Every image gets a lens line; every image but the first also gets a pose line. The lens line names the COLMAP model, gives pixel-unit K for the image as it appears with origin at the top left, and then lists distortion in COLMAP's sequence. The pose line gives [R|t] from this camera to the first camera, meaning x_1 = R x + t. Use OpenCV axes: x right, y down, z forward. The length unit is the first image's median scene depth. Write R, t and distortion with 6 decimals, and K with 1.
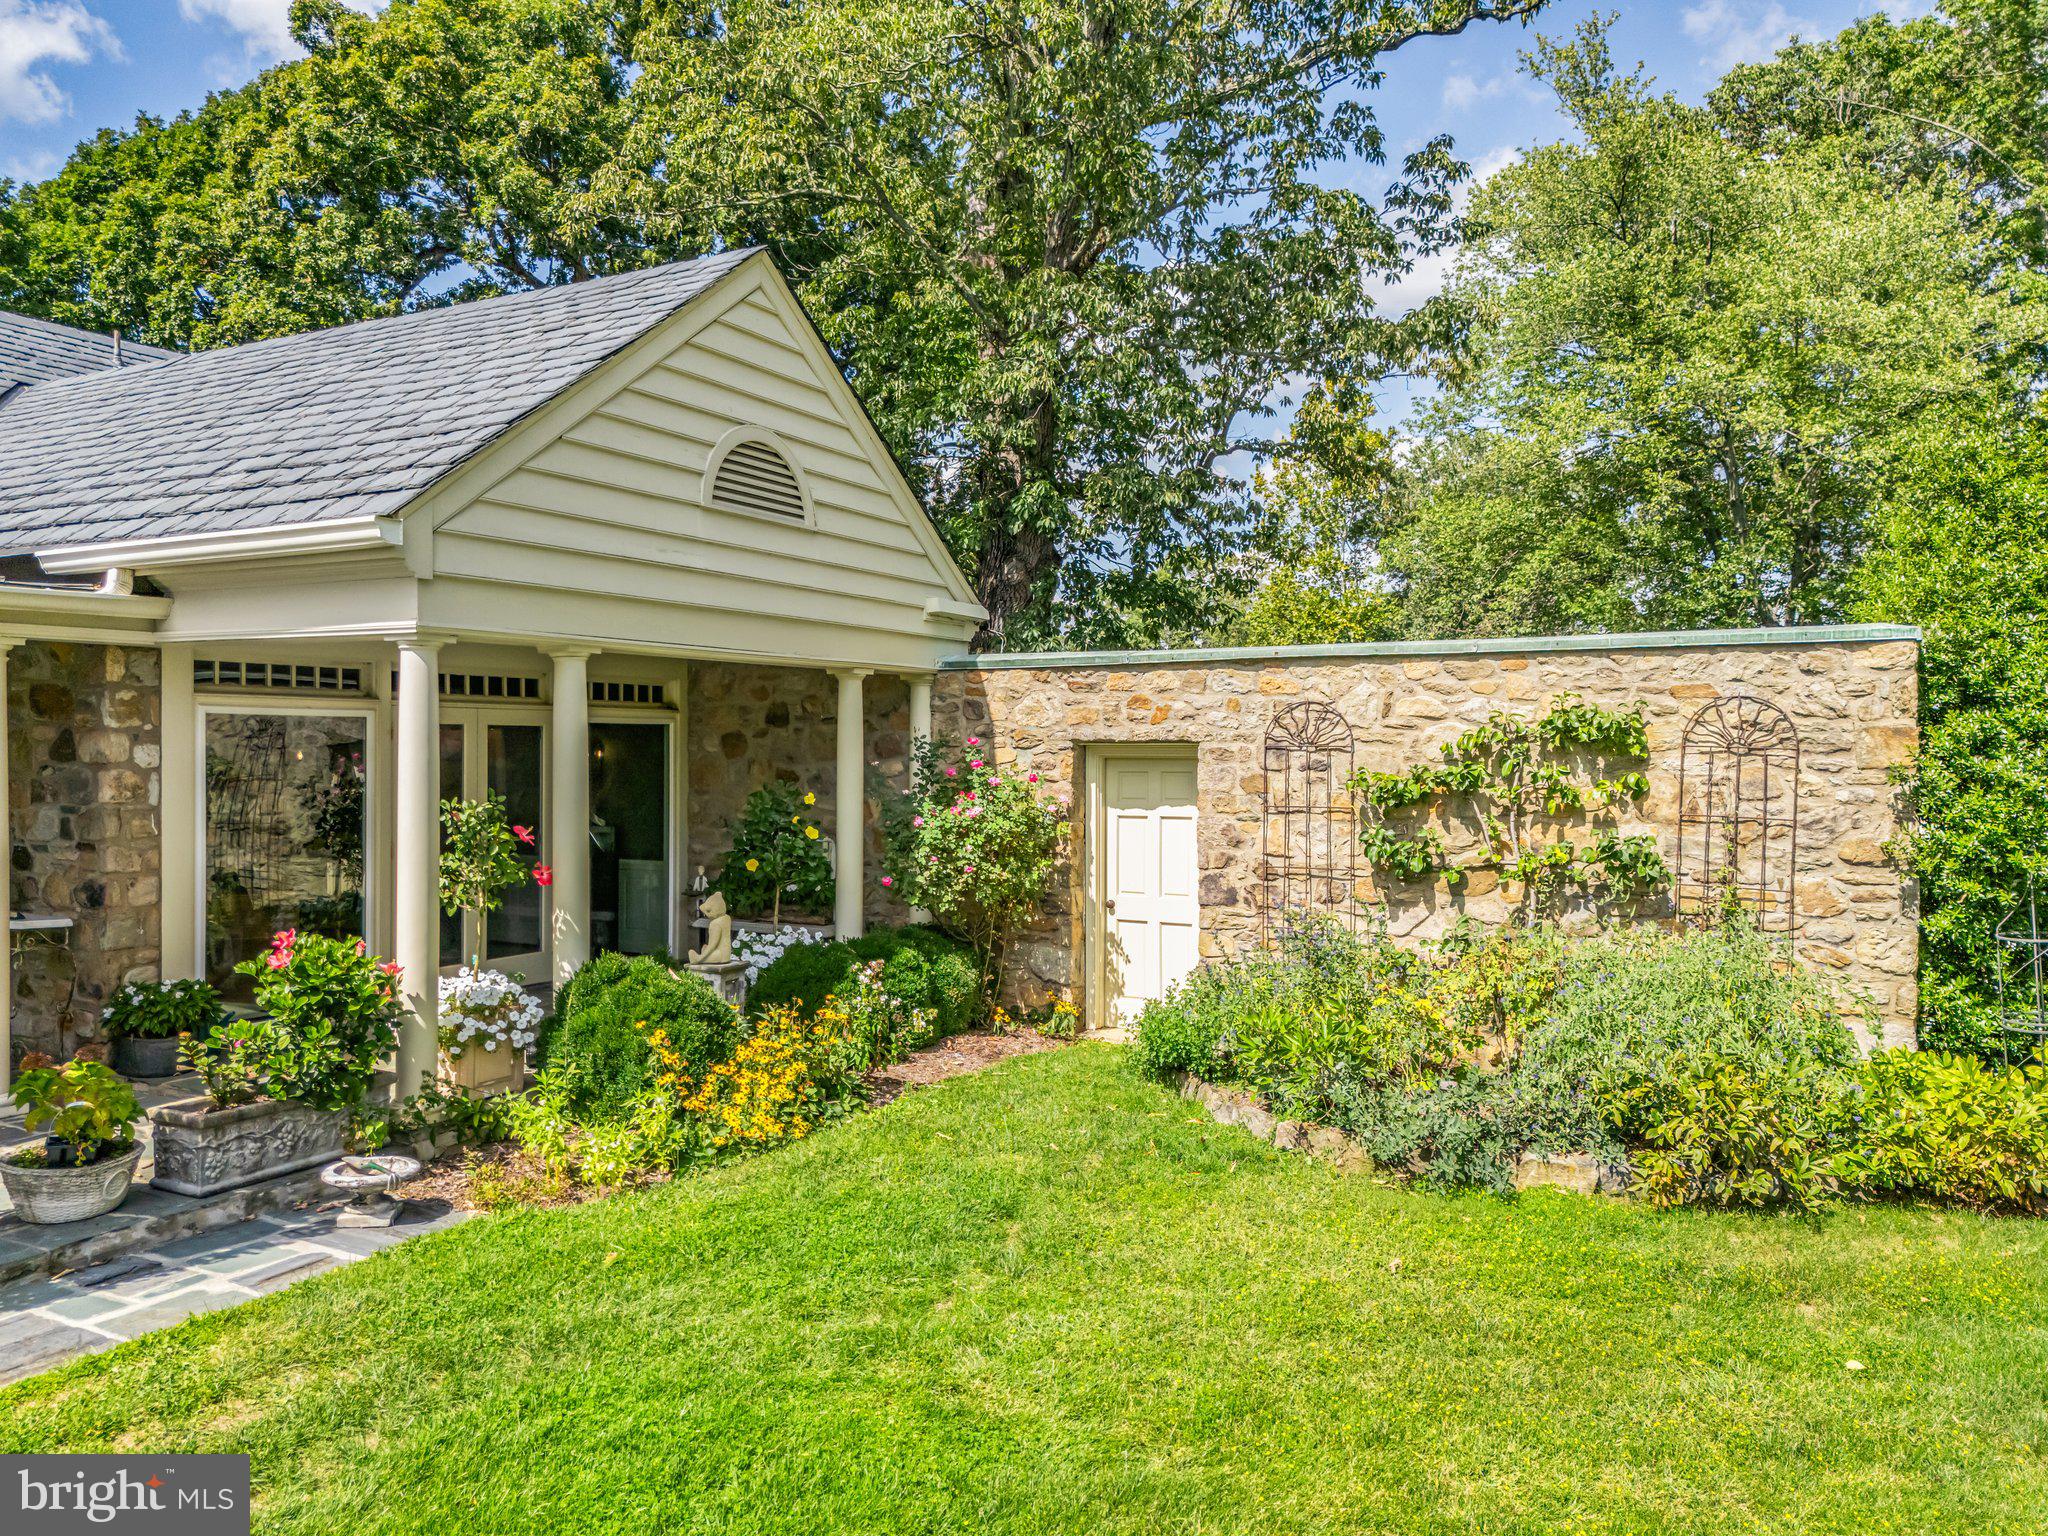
lens RADIAL K [[1519.1, 0, 1024.0], [0, 1519.1, 768.0], [0, 0, 1]] dist [0.060498, -0.004943]
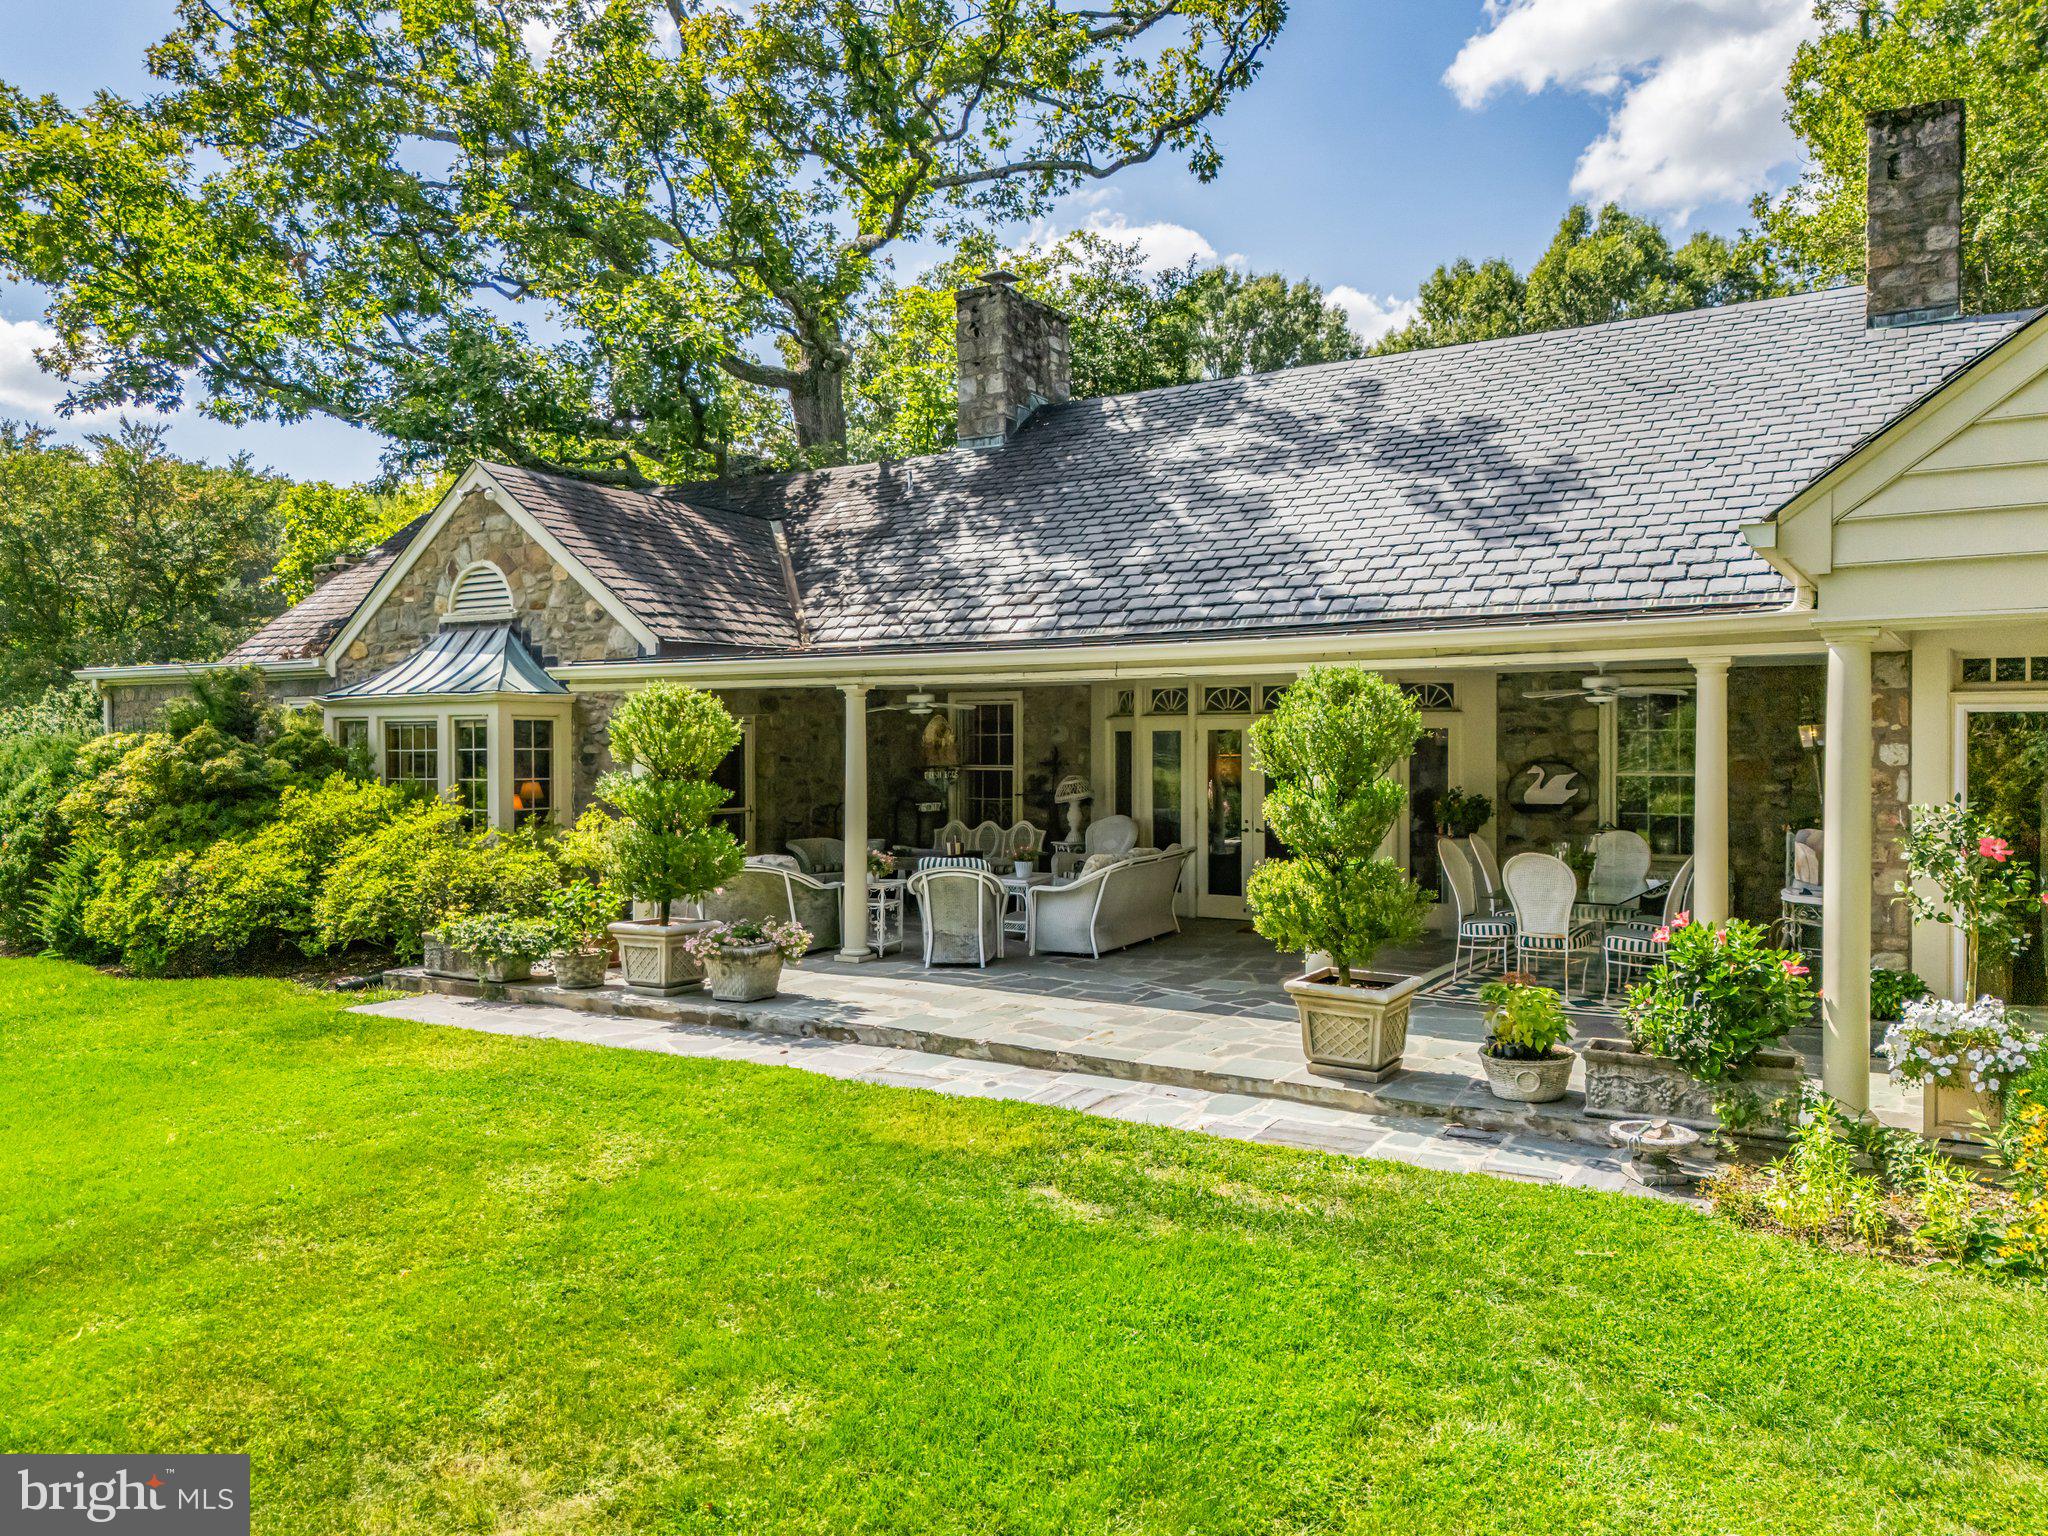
lens RADIAL K [[1519.1, 0, 1024.0], [0, 1519.1, 768.0], [0, 0, 1]] dist [0.060498, -0.004943]
pose [[-0.056952, 0.009253, -0.998334, 0.788313], [-0.001034, 0.999956, 0.009327, -0.011744], [0.998376, 0.001564, -0.056940, 0.688361]]
